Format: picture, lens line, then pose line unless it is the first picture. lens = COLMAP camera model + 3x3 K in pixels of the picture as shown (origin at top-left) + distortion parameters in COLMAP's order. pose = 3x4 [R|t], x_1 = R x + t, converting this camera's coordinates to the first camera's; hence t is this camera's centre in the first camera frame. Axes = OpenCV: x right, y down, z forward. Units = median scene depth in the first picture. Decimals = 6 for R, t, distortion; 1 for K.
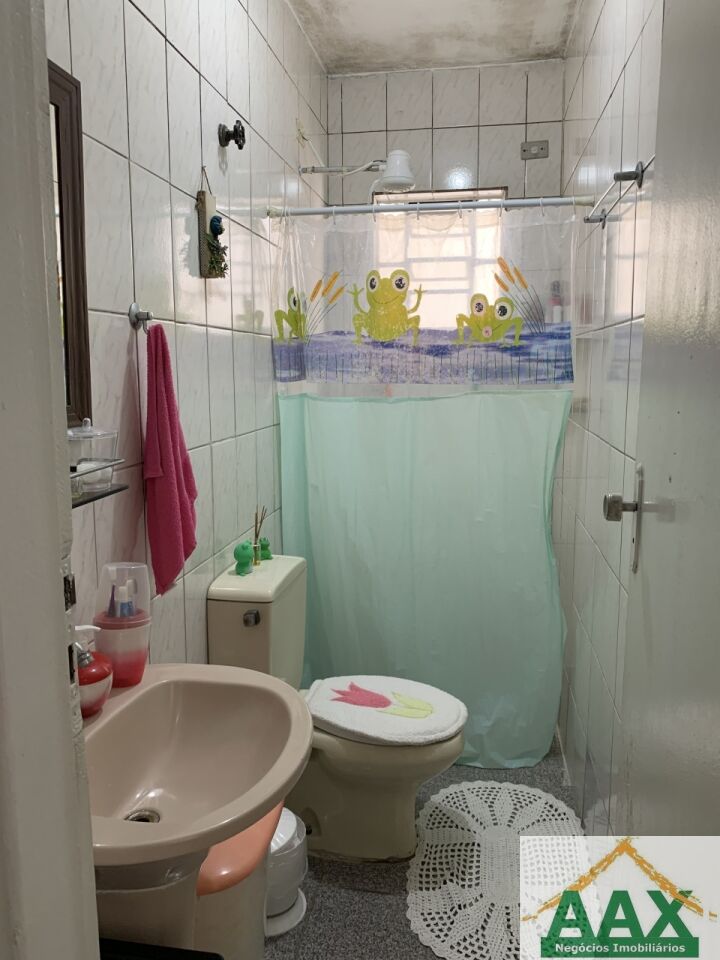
lens RADIAL K [[742.8, 0, 350.7], [0, 742.8, 474.0], [0, 0, 1]] dist [0.033991, -0.059320]
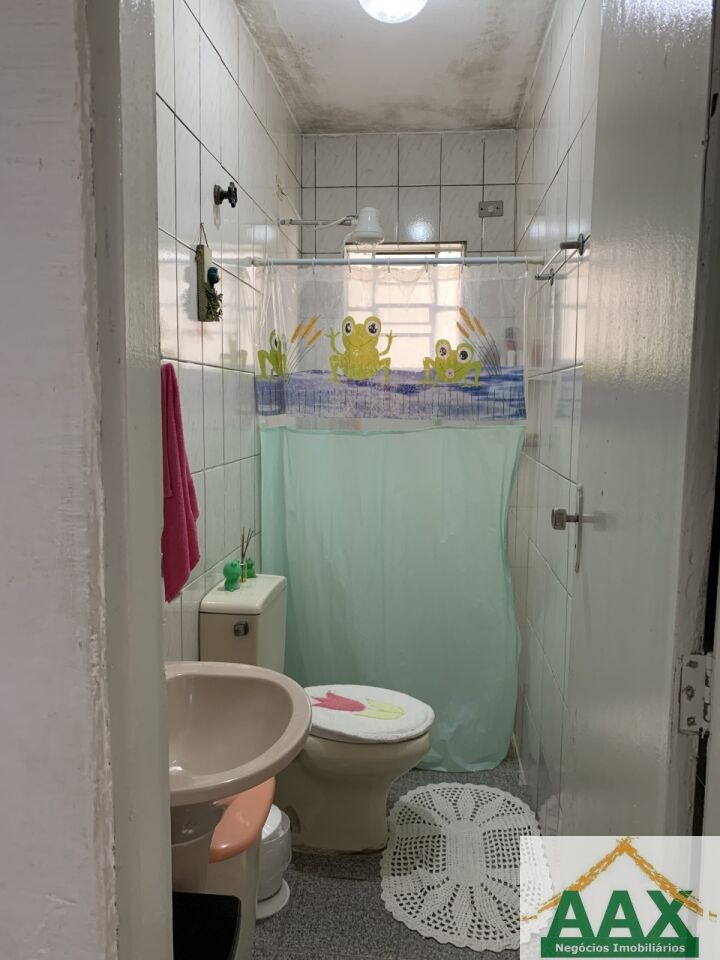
lens RADIAL K [[742.8, 0, 363.5], [0, 742.8, 482.8], [0, 0, 1]] dist [0.033991, -0.059320]
pose [[0.997110, 0.005603, 0.075762, -0.030275], [-0.002852, 0.999334, -0.036369, 0.014223], [-0.075916, 0.036048, 0.996462, -0.096195]]
